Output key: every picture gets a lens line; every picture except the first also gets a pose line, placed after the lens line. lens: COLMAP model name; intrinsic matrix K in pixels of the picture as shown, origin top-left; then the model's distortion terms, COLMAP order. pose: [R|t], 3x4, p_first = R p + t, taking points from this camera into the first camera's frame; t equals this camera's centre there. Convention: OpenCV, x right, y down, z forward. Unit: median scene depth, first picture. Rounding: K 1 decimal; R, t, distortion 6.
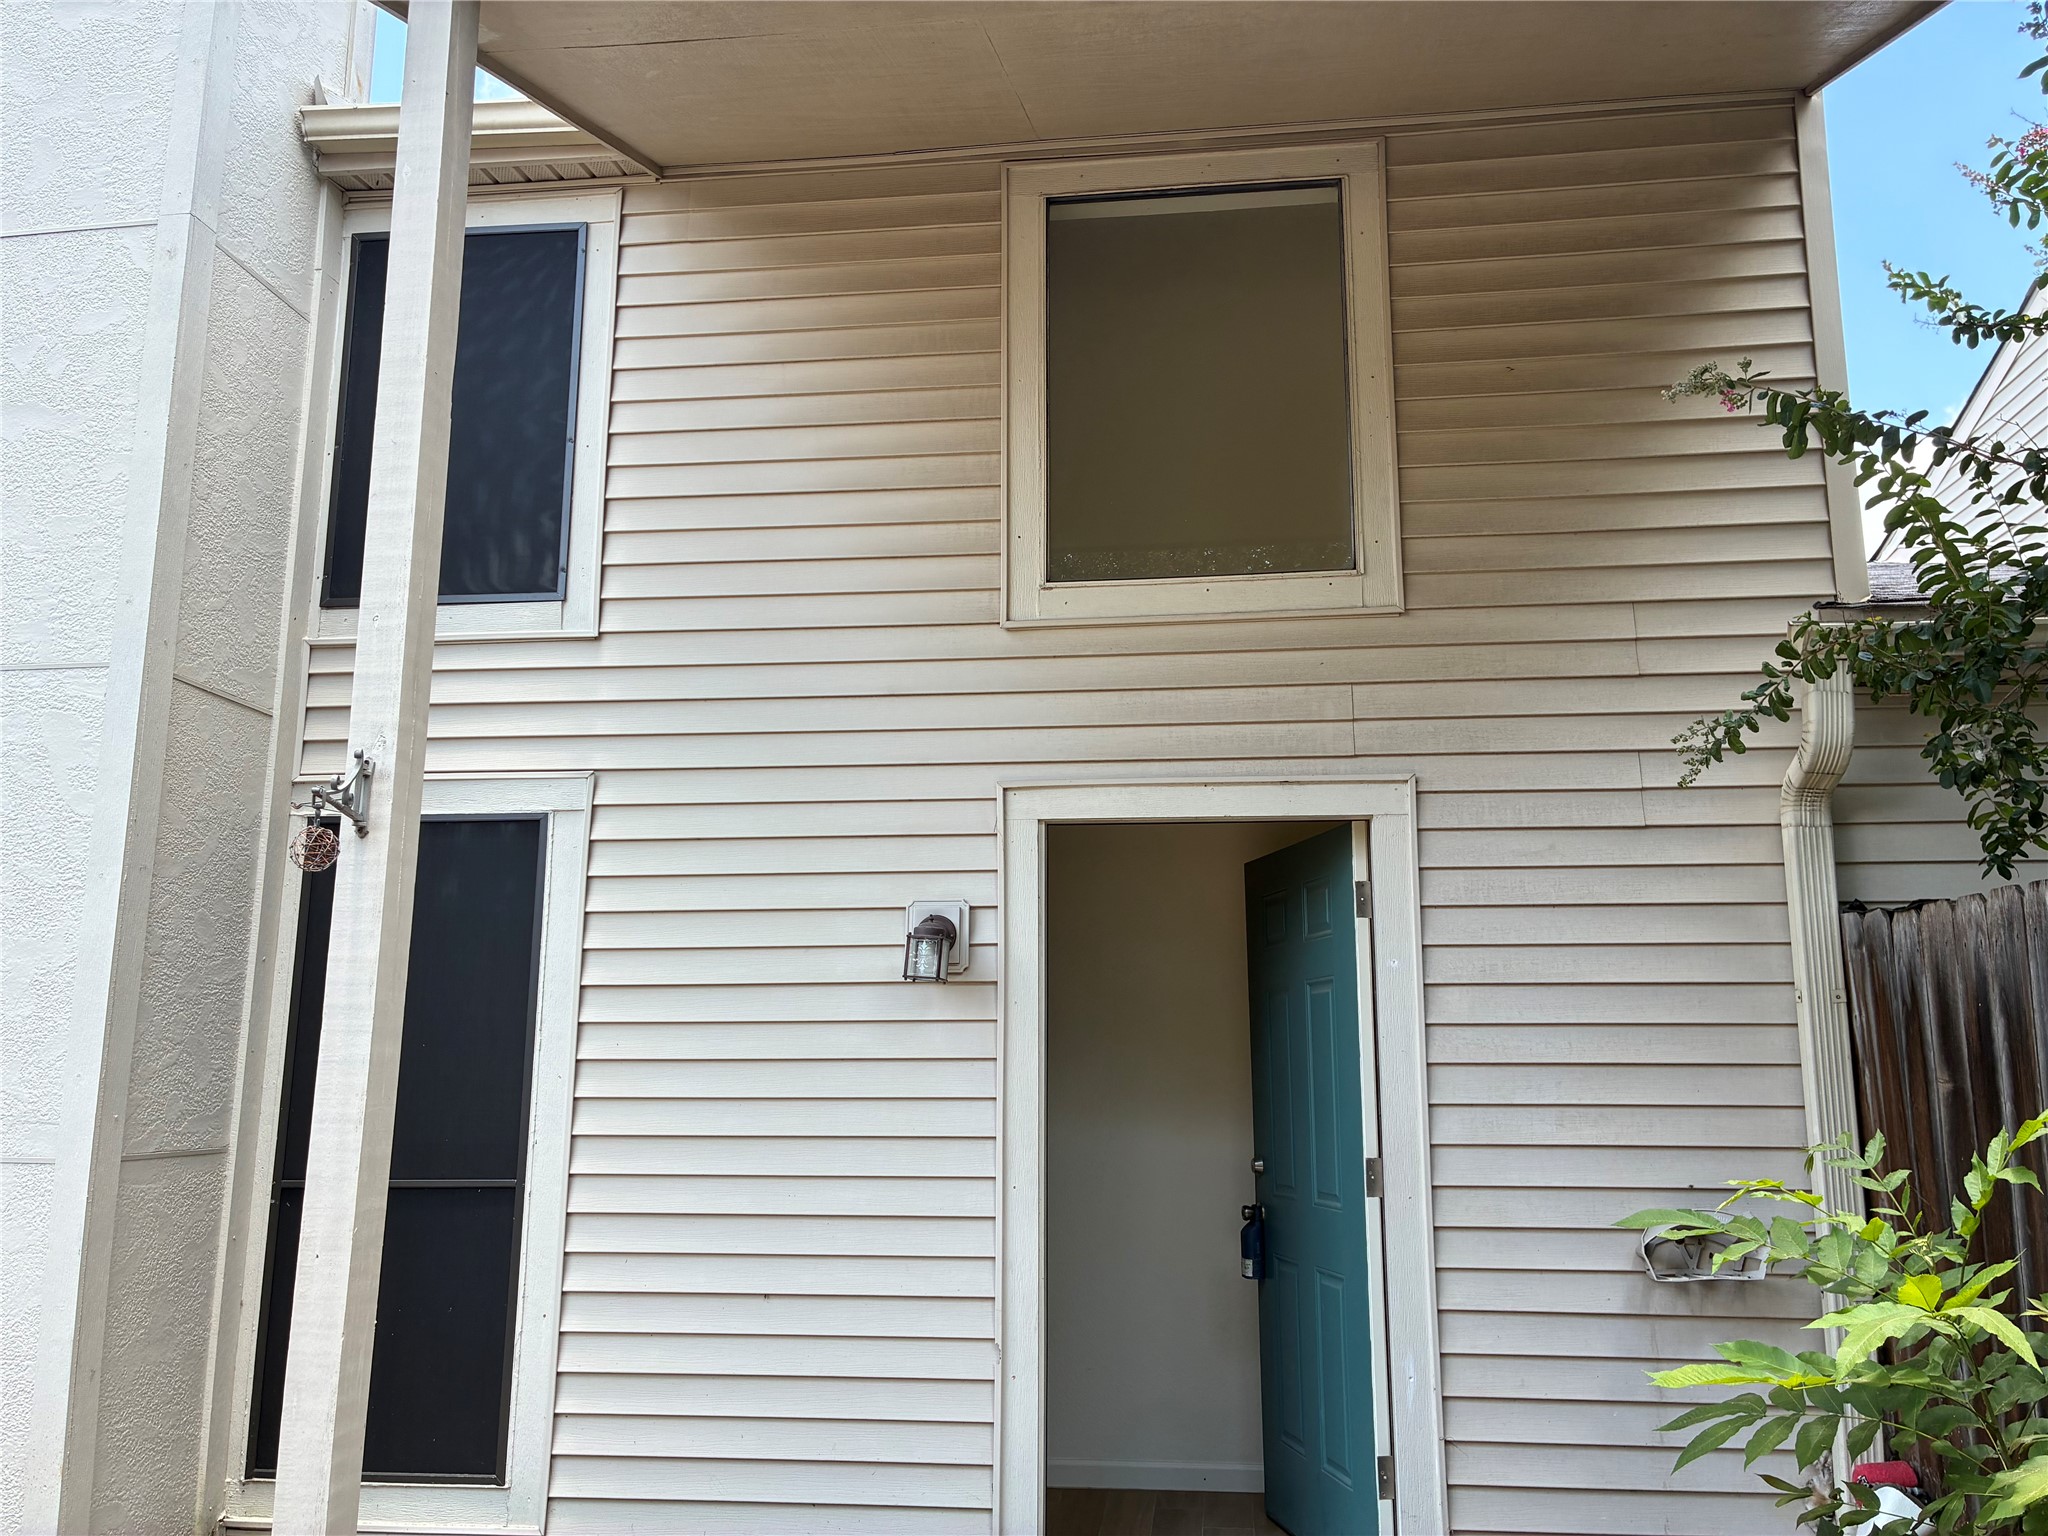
lens RADIAL K [[1518.9, 0, 1024.0], [0, 1518.9, 768.0], [0, 0, 1]] dist [0.055733, -0.094528]
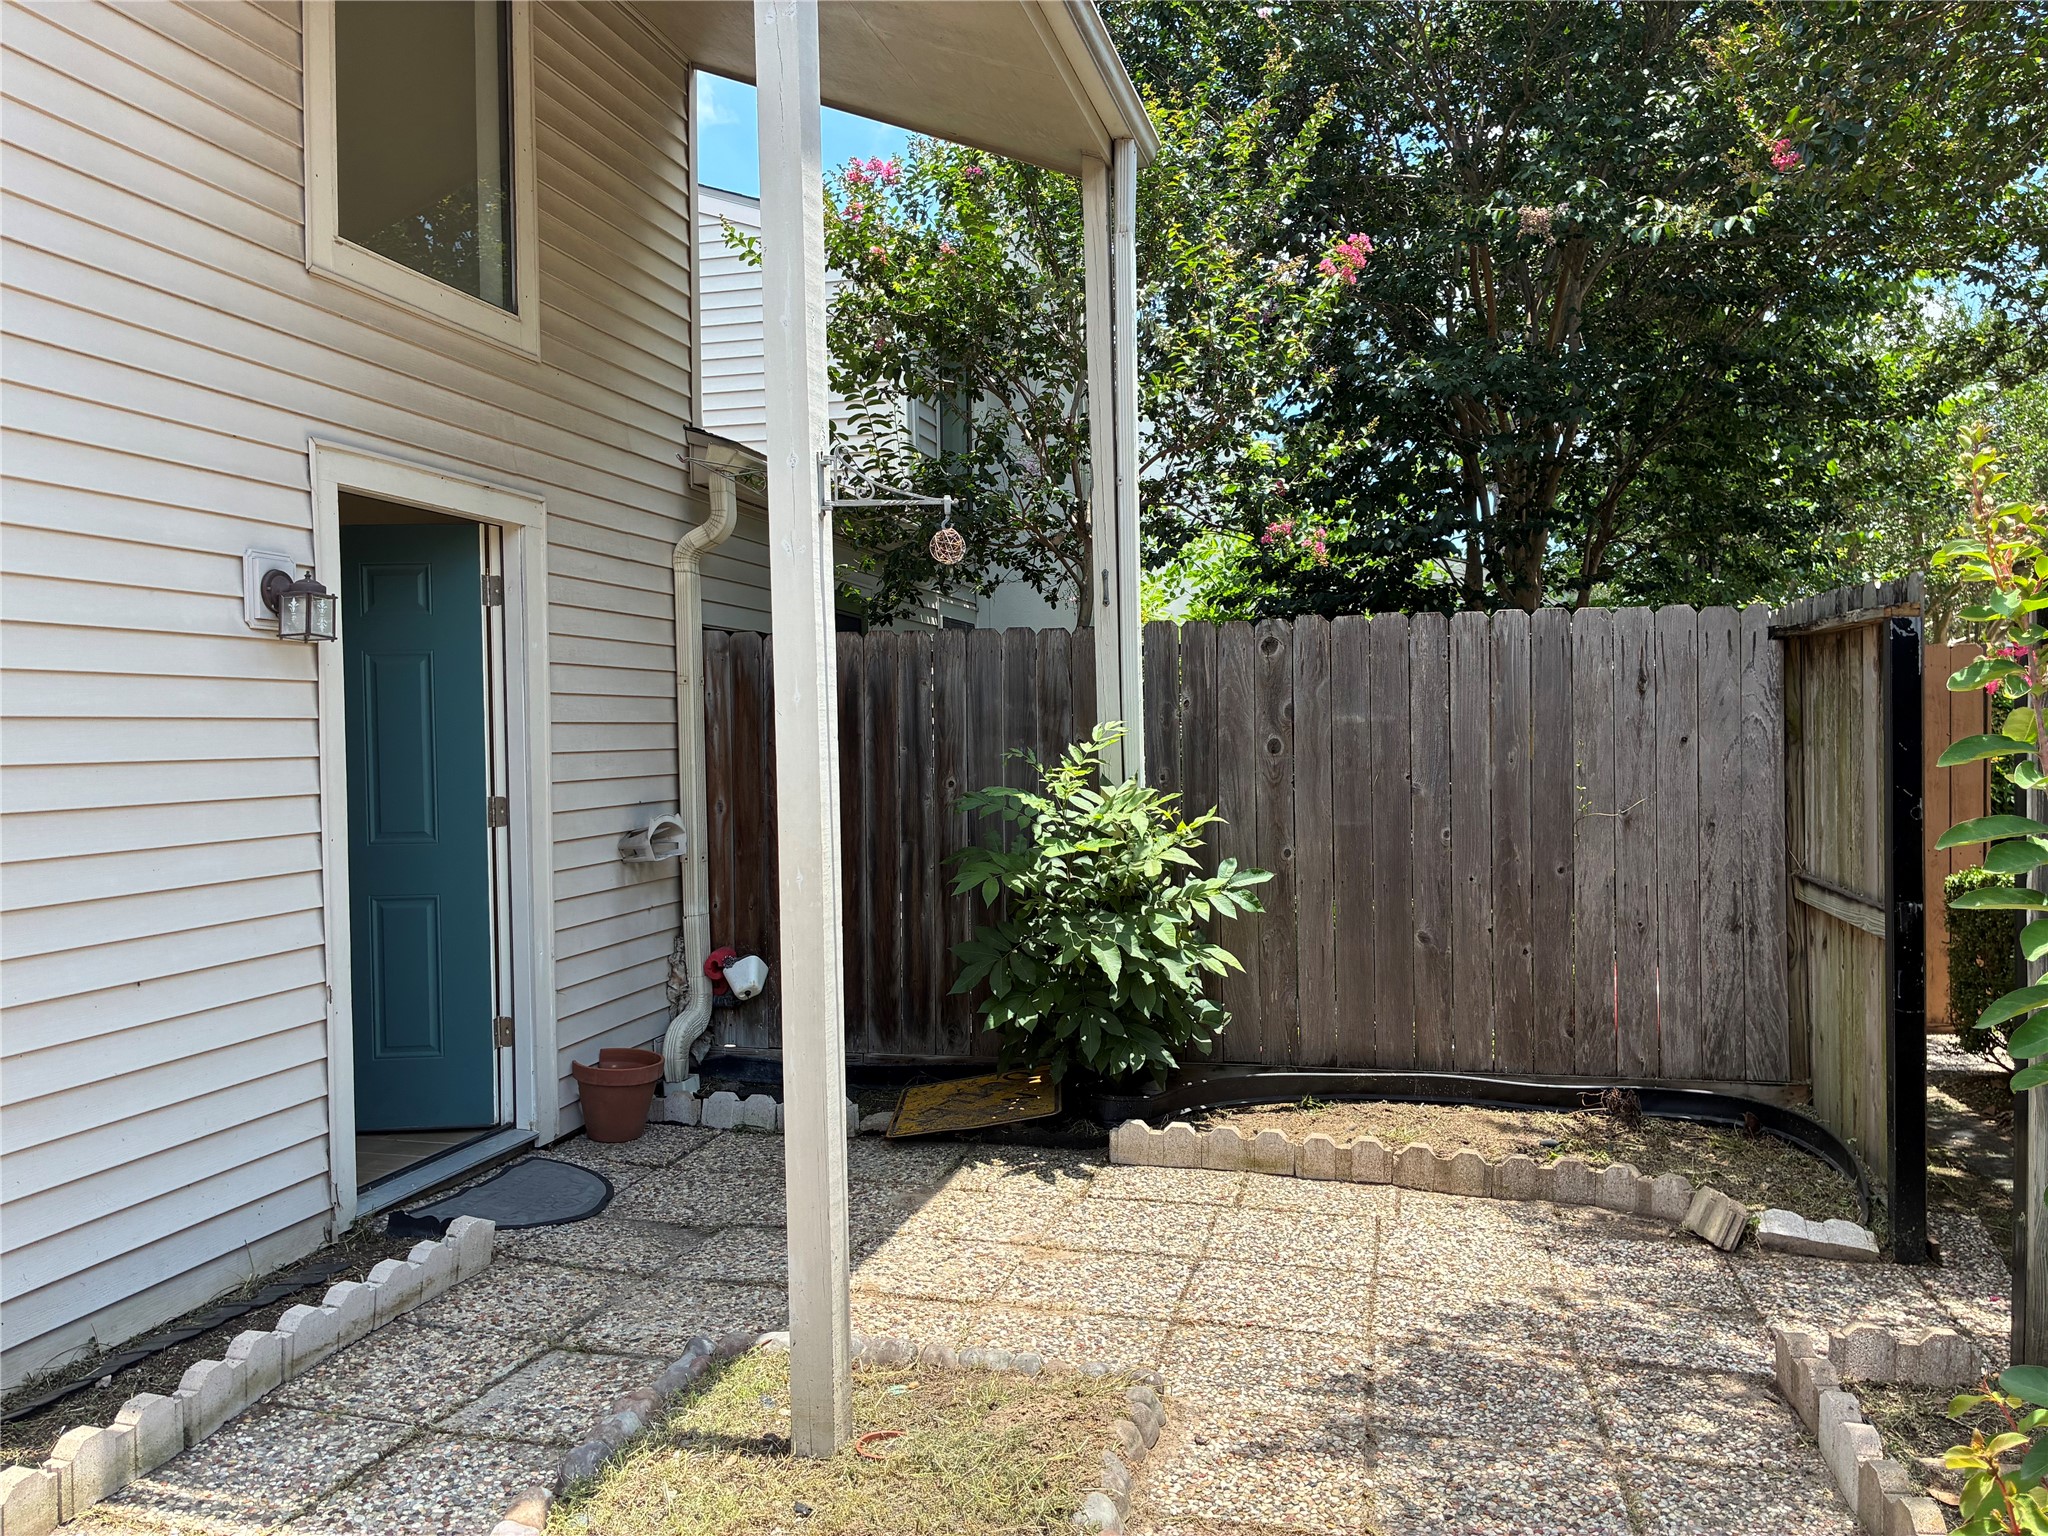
lens RADIAL K [[1518.9, 0, 1024.0], [0, 1518.9, 768.0], [0, 0, 1]] dist [0.055733, -0.094528]
pose [[0.138214, -0.026906, 0.990037, -0.920672], [-0.170189, 0.984116, 0.050504, 0.090043], [-0.975670, -0.175474, 0.131439, 0.397280]]
